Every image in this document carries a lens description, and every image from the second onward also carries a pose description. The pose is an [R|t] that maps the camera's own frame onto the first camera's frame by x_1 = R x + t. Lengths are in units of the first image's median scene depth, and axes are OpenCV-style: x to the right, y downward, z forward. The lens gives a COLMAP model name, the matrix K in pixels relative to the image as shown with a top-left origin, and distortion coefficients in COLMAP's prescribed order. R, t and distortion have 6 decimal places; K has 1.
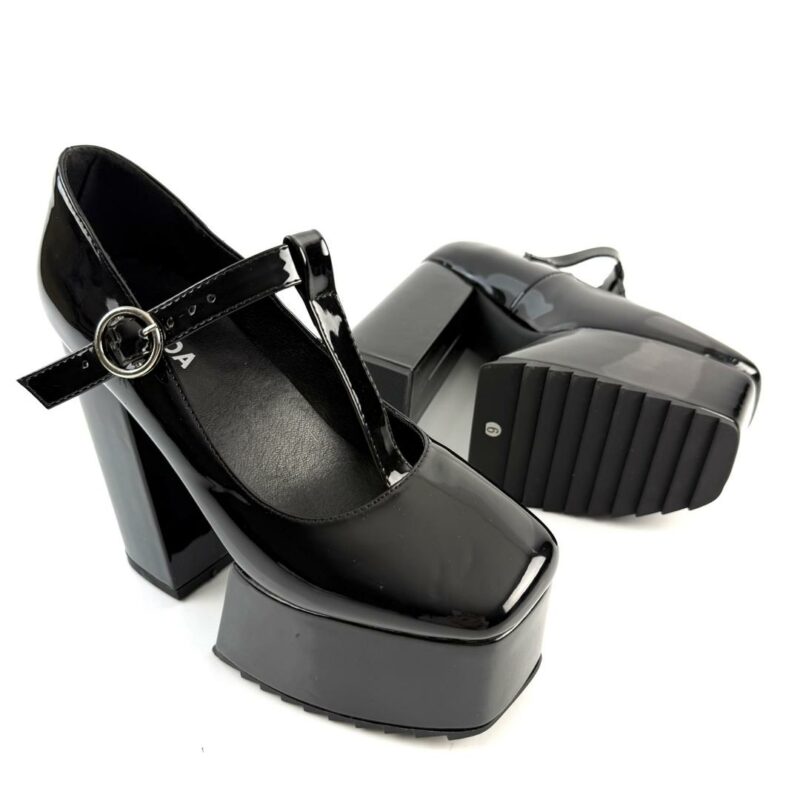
lens RADIAL K [[815.1, 0, 400.0], [0, 815.1, 400.0], [0, 0, 1]] dist [0.132003, -0.008051]
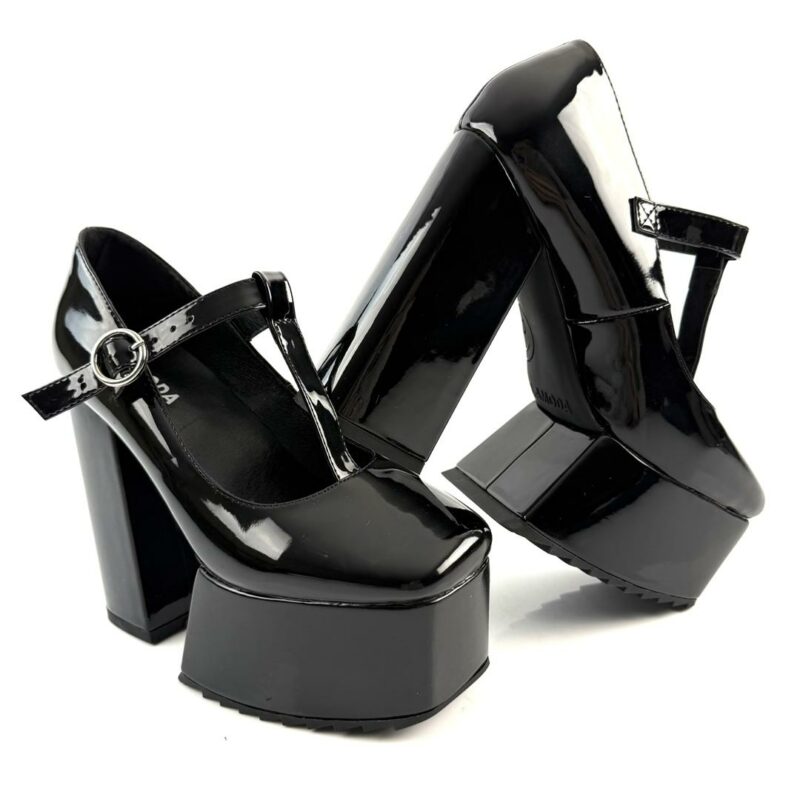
lens RADIAL K [[815.1, 0, 400.0], [0, 815.1, 400.0], [0, 0, 1]] dist [0.132003, -0.008051]
pose [[0.999457, -0.019514, -0.026537, 0.098922], [0.011212, 0.959067, -0.282959, 0.308867], [0.030973, 0.282508, 0.958765, -0.101227]]
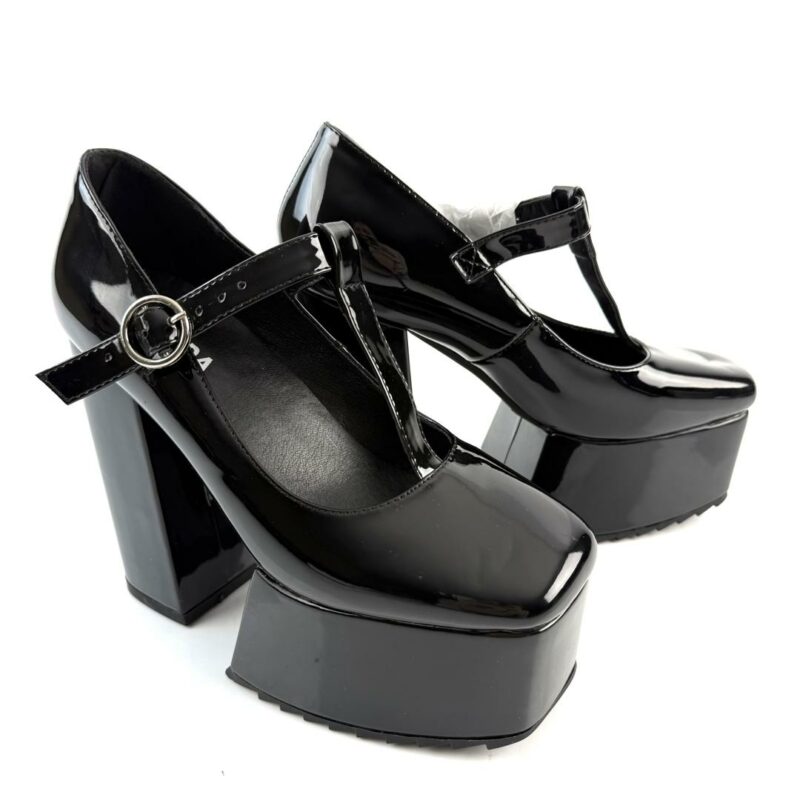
lens RADIAL K [[815.1, 0, 400.0], [0, 815.1, 400.0], [0, 0, 1]] dist [0.132003, -0.008051]
pose [[0.998405, -0.013938, 0.054705, -0.087840], [0.019583, 0.994380, -0.104046, 0.110419], [-0.052947, 0.104952, 0.993067, 0.022377]]
